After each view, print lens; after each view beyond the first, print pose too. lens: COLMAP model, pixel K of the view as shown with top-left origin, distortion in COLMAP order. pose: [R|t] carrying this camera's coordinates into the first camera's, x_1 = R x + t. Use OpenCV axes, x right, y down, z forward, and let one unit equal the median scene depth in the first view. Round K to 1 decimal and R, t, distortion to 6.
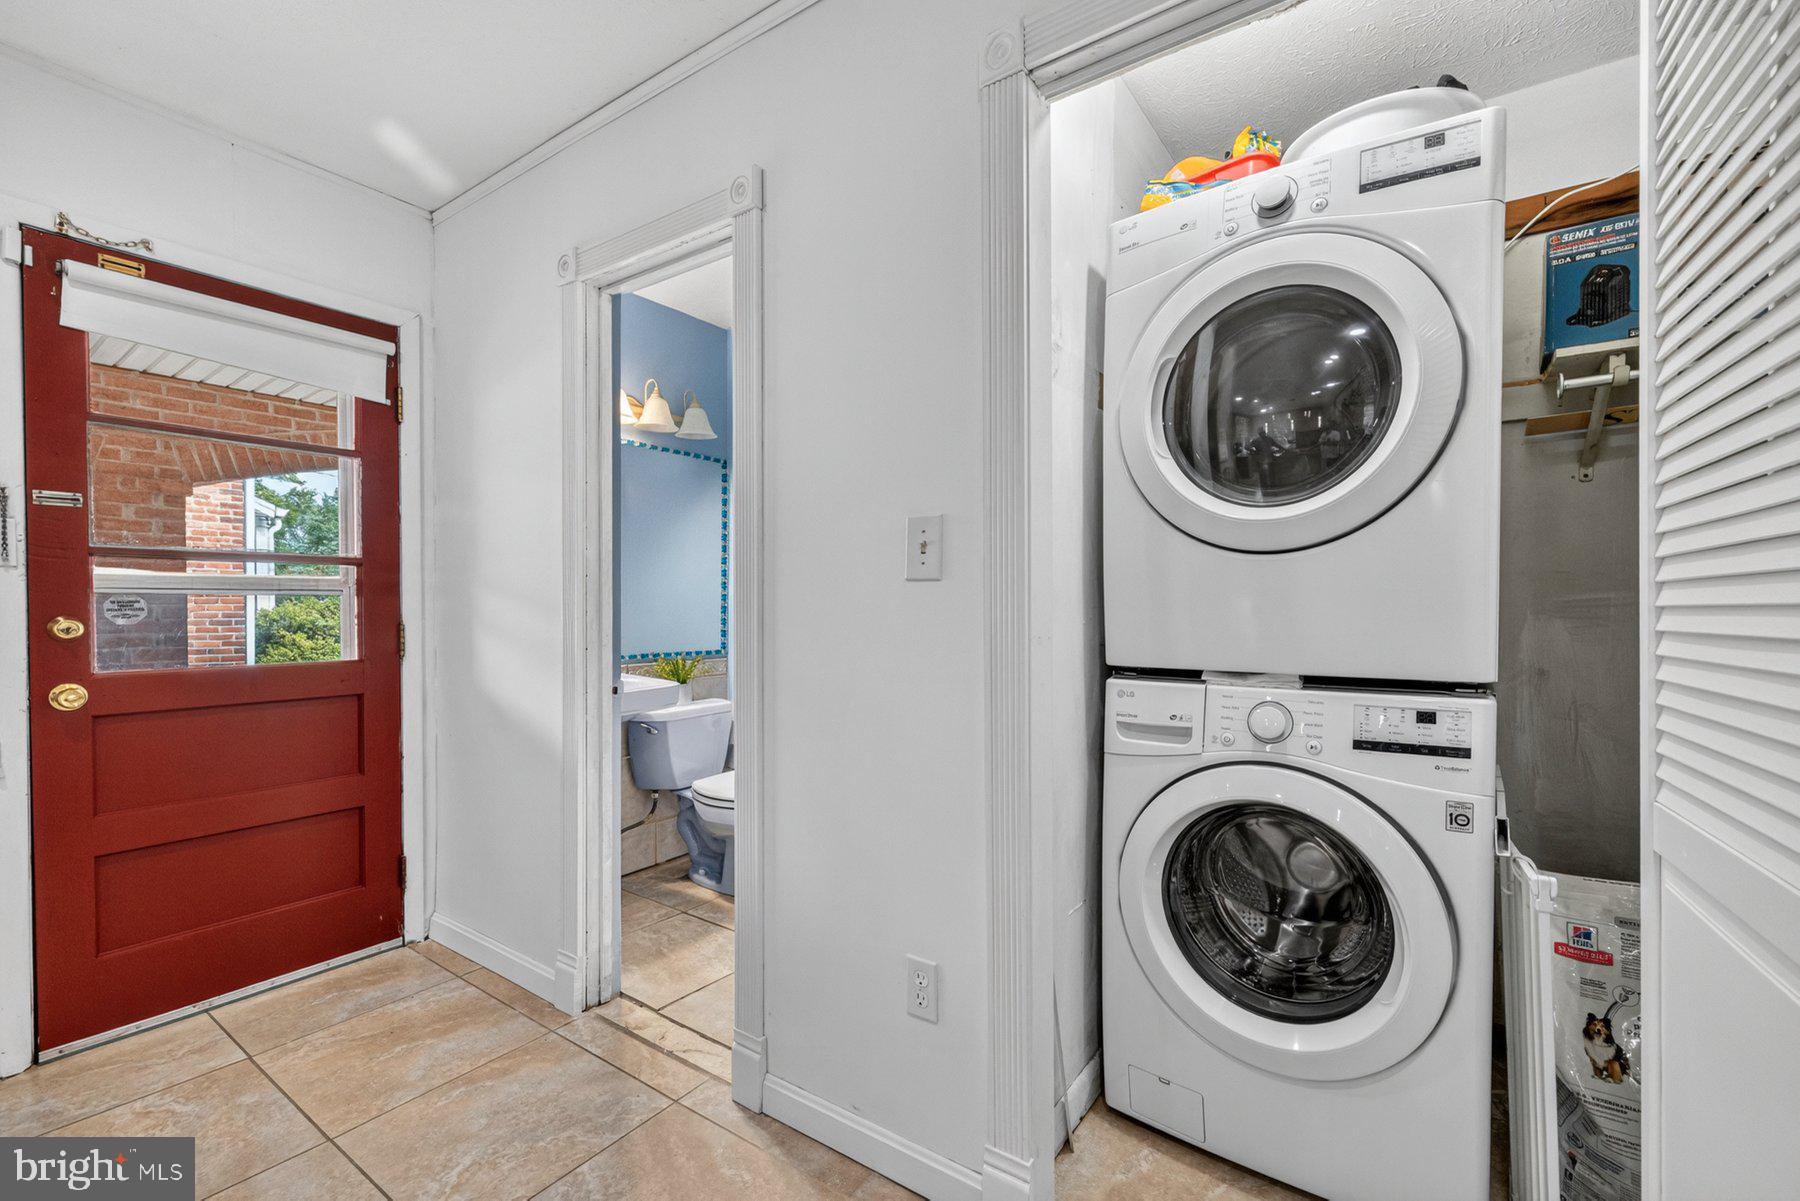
lens RADIAL K [[757.5, 0, 897.0], [0, 757.5, 623.9], [0, 0, 1]] dist [-0.000058, -0.000361]
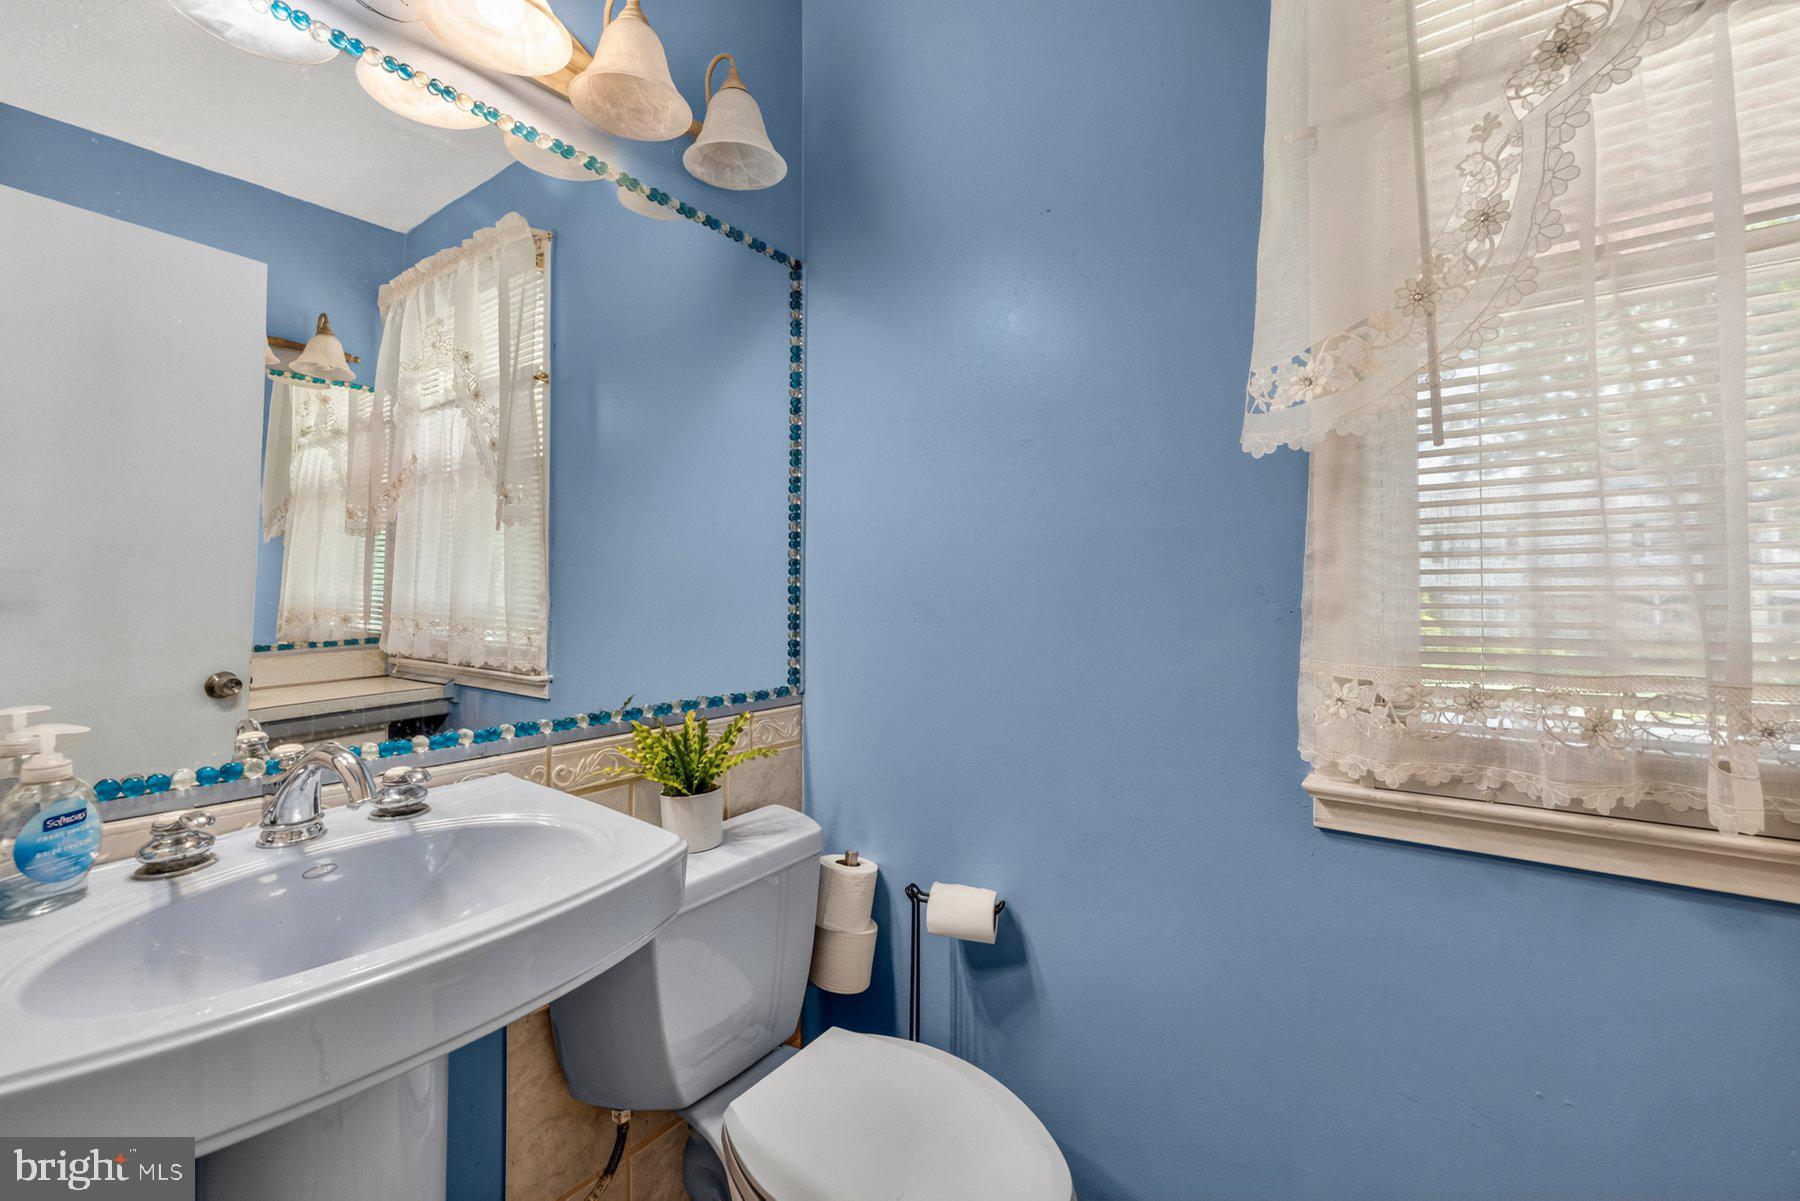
lens RADIAL K [[757.5, 0, 899.8], [0, 757.5, 593.0], [0, 0, 1]] dist [-0.000058, -0.000361]
pose [[0.999785, -0.002119, -0.020623, -0.165126], [0.001684, 0.999776, -0.021118, -0.010813], [0.020664, 0.021079, 0.999564, 0.585795]]
